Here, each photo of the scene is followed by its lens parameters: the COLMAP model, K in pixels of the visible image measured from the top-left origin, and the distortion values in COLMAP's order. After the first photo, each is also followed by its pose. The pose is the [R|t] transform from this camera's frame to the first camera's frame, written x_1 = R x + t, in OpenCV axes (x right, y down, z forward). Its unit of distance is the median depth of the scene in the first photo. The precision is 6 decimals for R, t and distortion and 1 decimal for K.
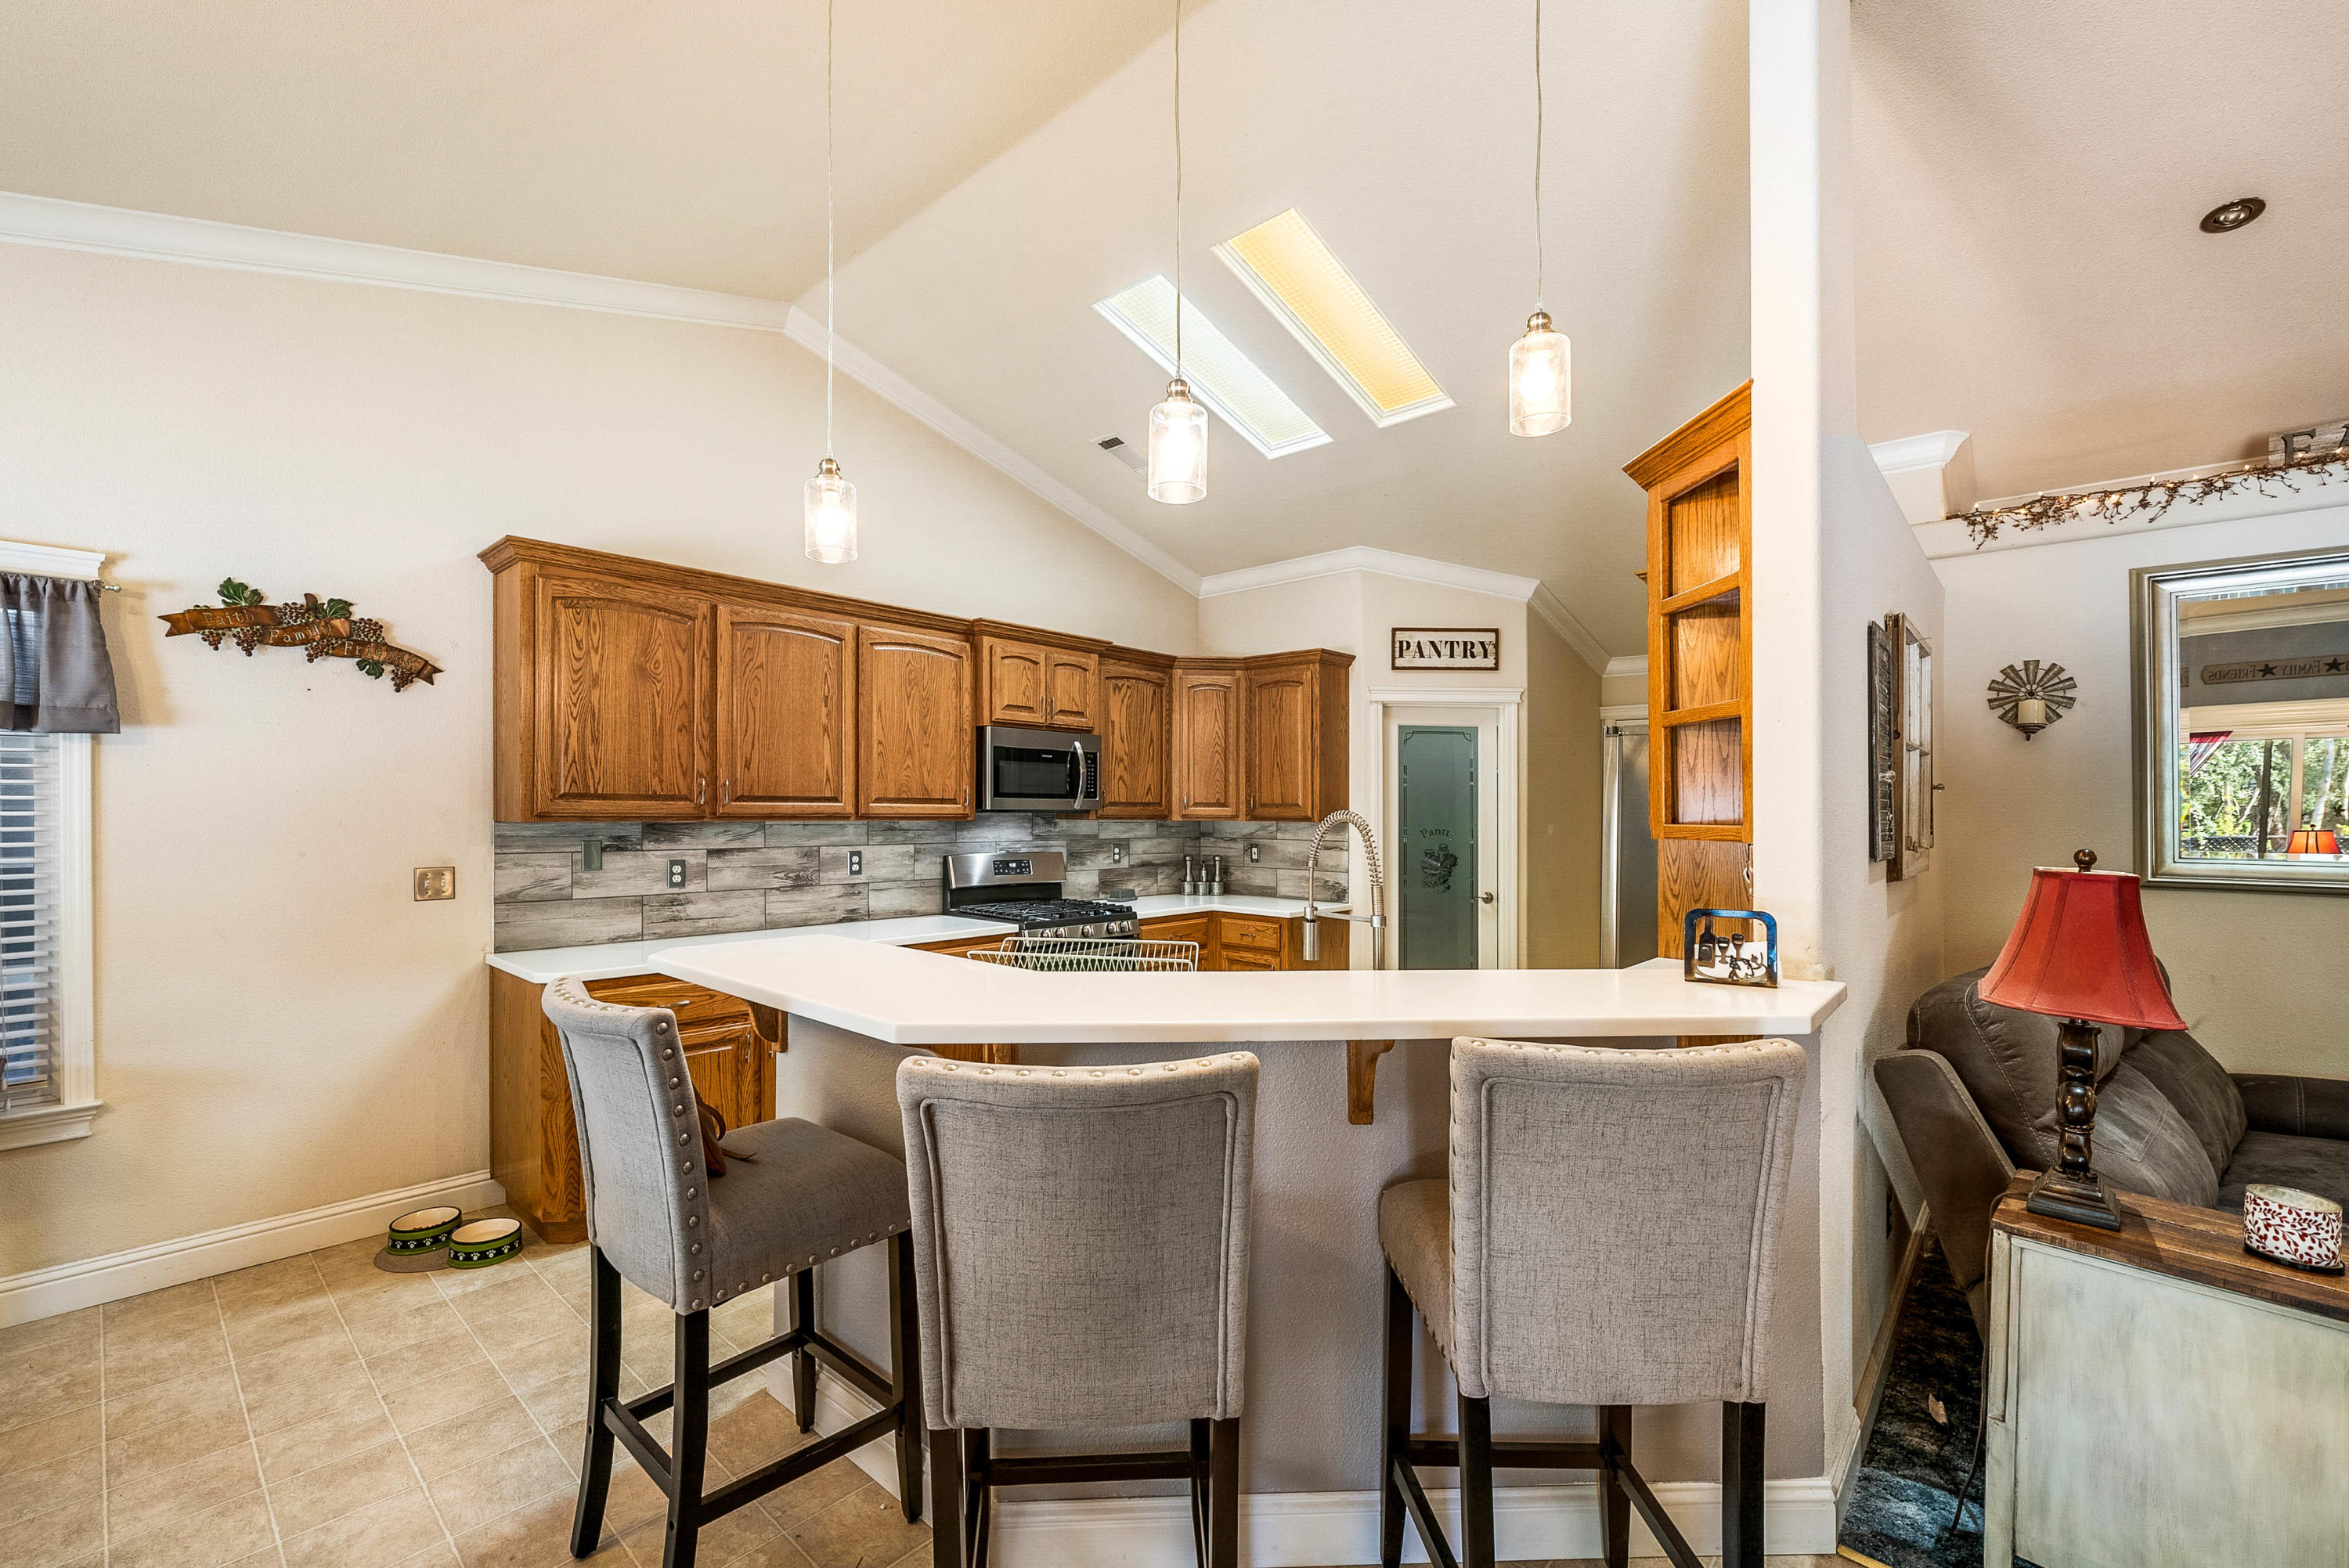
lens RADIAL K [[985.5, 0, 1152.1], [0, 985.5, 811.4], [0, 0, 1]] dist [-0.000680, -0.000256]
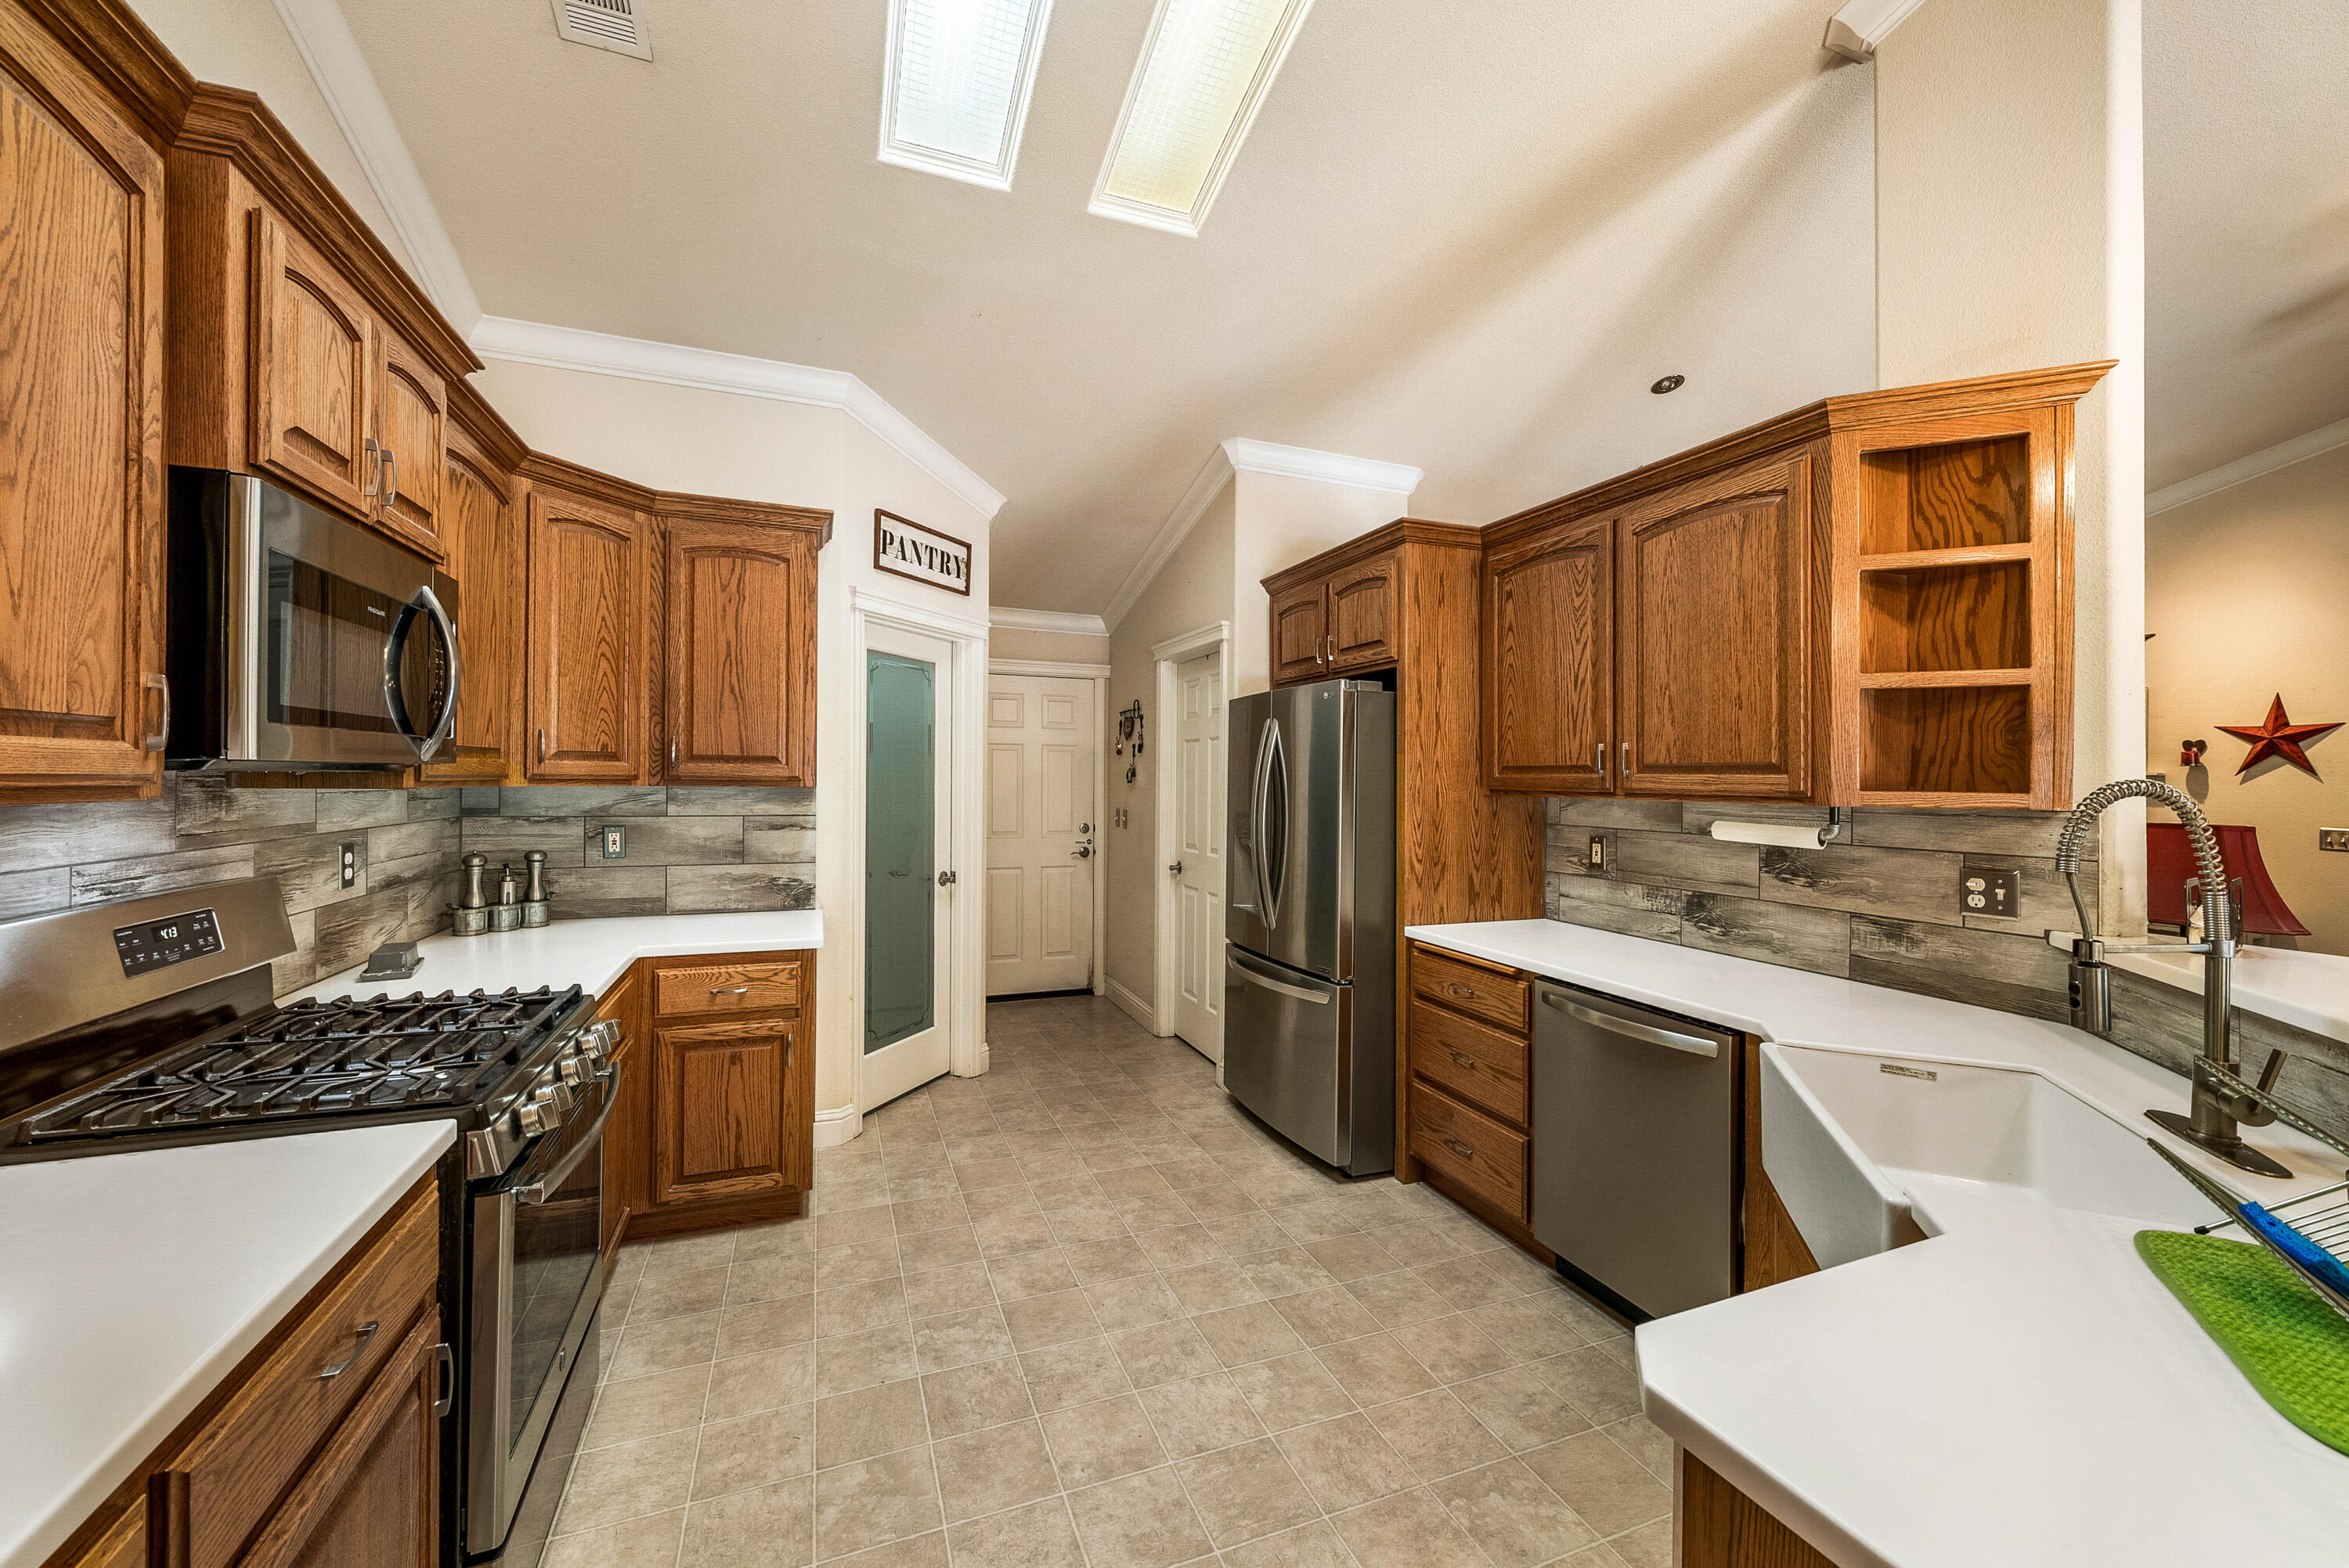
lens RADIAL K [[900.0, 0, 1165.4], [0, 900.0, 773.1], [0, 0, 1]] dist [0.000796, 0.000021]
pose [[0.439012, 0.000262, 0.898481, -0.323888], [-0.006704, 0.999973, 0.002984, -0.001481], [-0.898456, -0.007334, 0.439002, 0.710541]]
